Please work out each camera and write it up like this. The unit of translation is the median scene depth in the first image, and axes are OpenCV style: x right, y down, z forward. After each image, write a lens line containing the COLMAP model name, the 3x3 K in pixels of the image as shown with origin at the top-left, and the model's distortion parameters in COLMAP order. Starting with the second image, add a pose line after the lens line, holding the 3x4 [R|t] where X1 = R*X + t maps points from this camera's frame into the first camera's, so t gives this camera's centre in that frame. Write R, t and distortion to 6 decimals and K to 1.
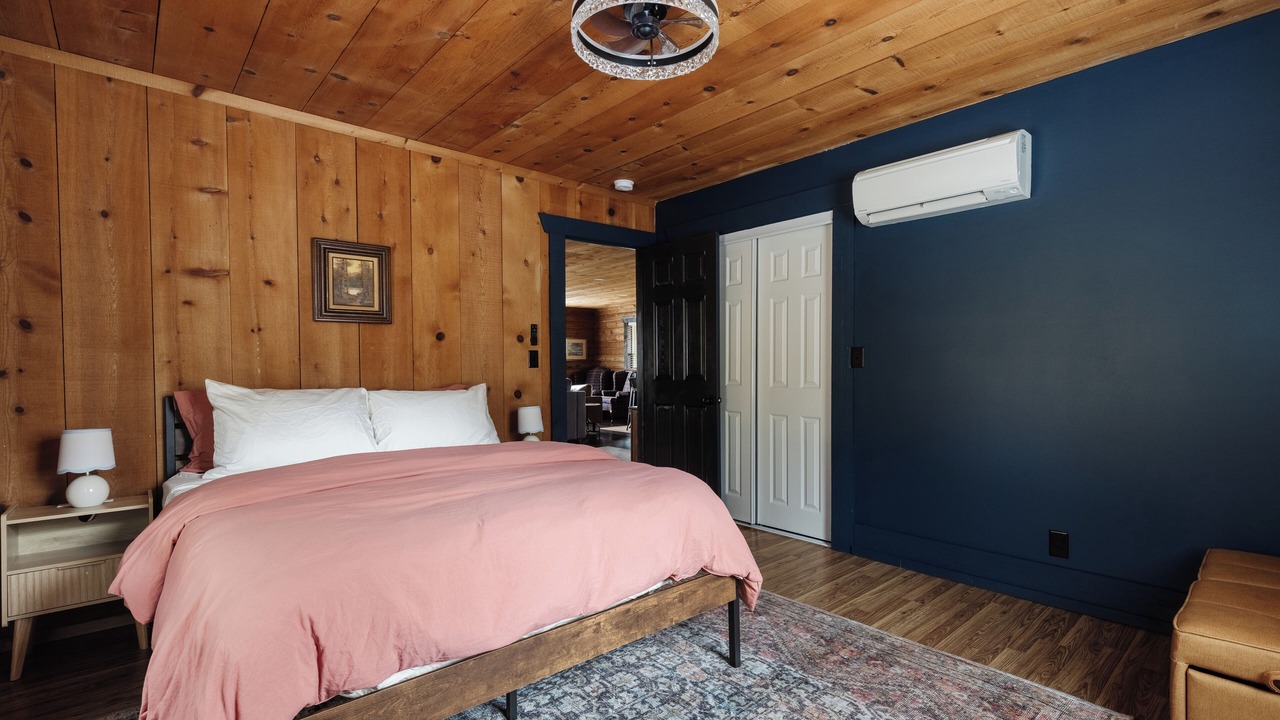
lens RADIAL K [[586.4, 0, 672.7], [0, 586.4, 378.6], [0, 0, 1]] dist [-0.004722, 0.000551]
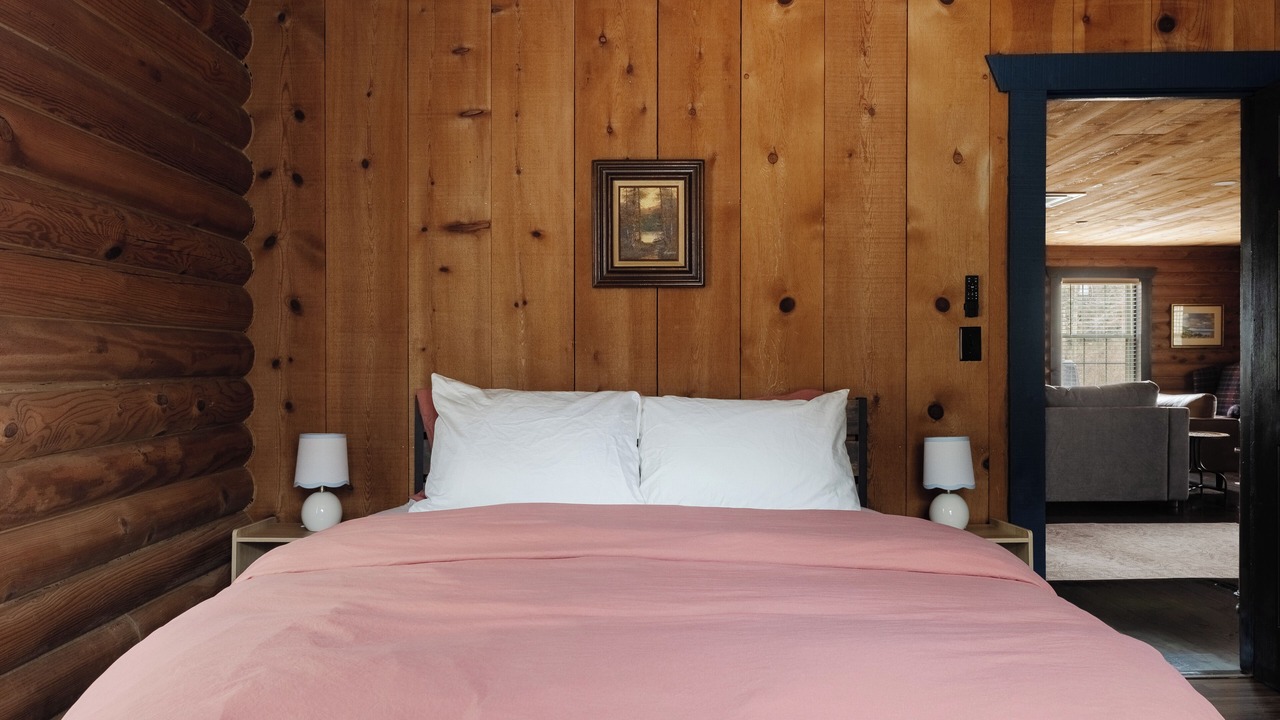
lens RADIAL K [[917.8, 0, 630.9], [0, 917.8, 364.3], [0, 0, 1]] dist [-0.004060, 0.003367]
pose [[0.729159, 0.009637, -0.684276, 0.120953], [-0.018854, 0.999804, -0.006010, -0.006559], [0.684084, 0.017284, 0.729198, 0.277076]]
